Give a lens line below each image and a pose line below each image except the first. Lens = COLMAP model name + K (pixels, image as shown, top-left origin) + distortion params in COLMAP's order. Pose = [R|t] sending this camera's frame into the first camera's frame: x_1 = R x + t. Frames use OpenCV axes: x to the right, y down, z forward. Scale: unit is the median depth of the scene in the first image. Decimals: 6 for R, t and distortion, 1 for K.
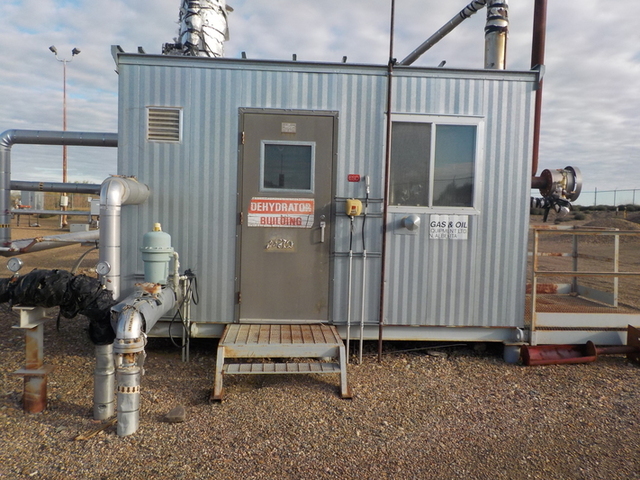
lens RADIAL K [[574.3, 0, 320.0], [0, 574.3, 240.0], [0, 0, 1]] dist [0.011621, -0.008719]
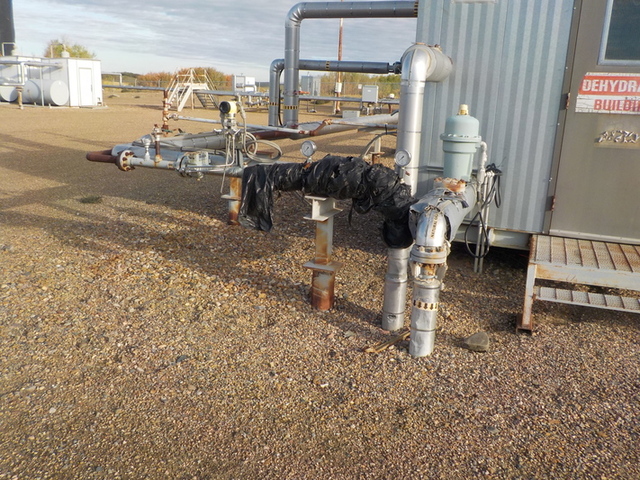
lens RADIAL K [[574.3, 0, 320.0], [0, 574.3, 240.0], [0, 0, 1]] dist [0.011621, -0.008719]
pose [[0.903531, 0.113177, -0.413308, -0.120512], [-0.033808, 0.980313, 0.194532, 0.007222], [0.427188, -0.161792, 0.889569, 0.179581]]
